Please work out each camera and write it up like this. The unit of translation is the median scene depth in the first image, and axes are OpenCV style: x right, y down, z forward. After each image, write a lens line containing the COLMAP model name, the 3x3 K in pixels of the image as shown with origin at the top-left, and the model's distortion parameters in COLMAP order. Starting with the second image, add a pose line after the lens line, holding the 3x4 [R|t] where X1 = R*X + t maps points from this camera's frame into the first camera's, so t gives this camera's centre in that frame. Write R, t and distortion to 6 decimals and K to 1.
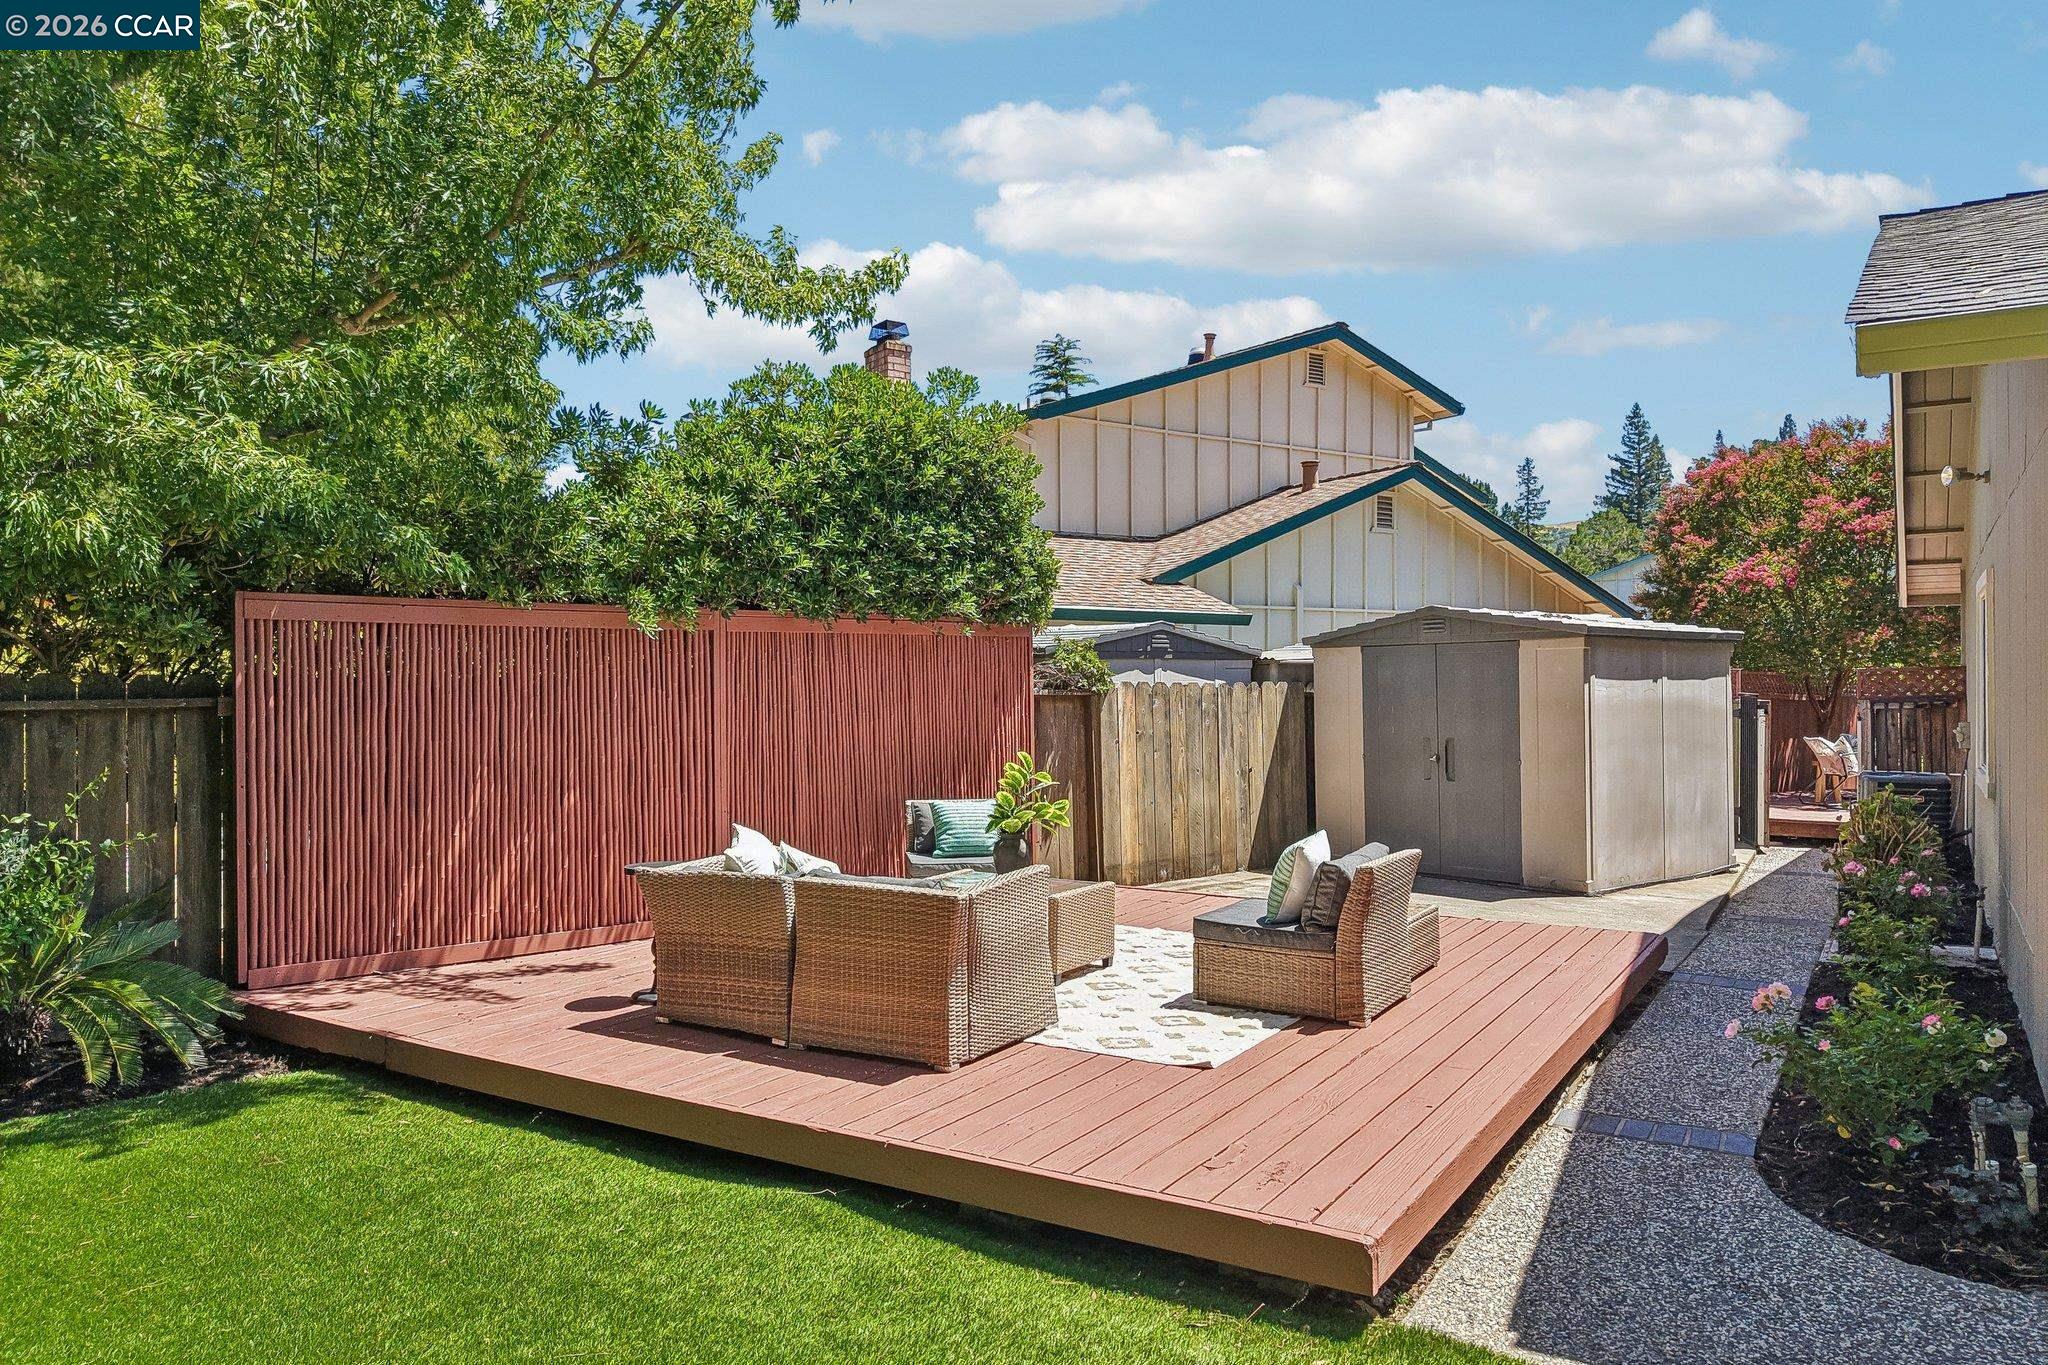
lens RADIAL K [[1370.8, 0, 1024.0], [0, 1370.8, 682.5], [0, 0, 1]] dist [0.012693, -0.006326]
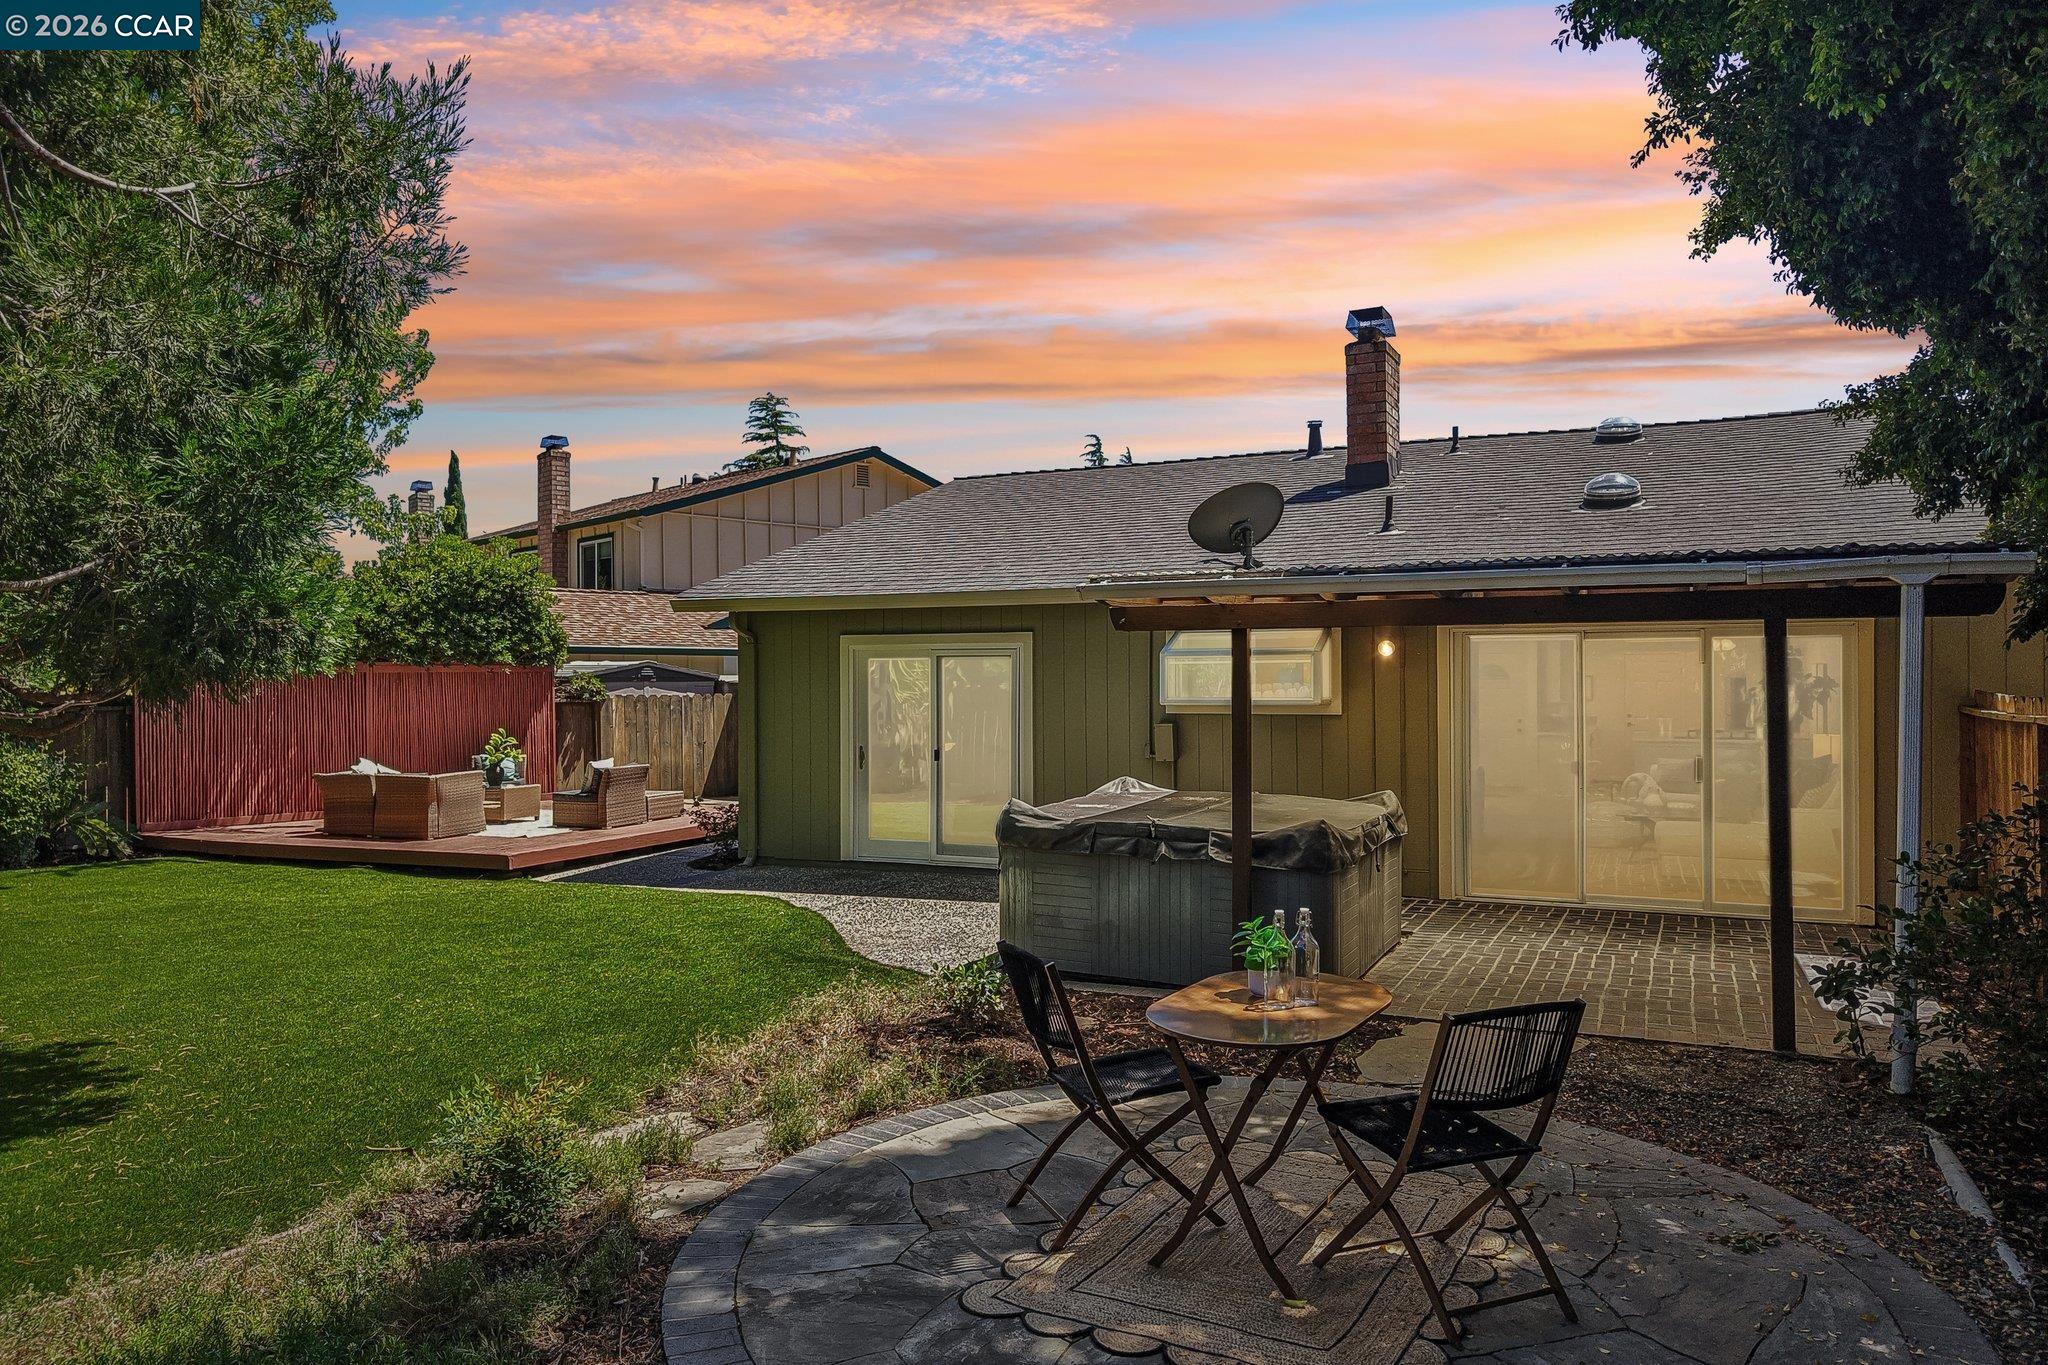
lens RADIAL K [[1370.8, 0, 1024.0], [0, 1370.8, 682.5], [0, 0, 1]] dist [0.012693, -0.006326]
pose [[0.990099, -0.000534, 0.140373, 0.423504], [0.000627, 1.000000, -0.000621, -0.017978], [-0.140373, 0.000703, 0.990098, -1.089990]]
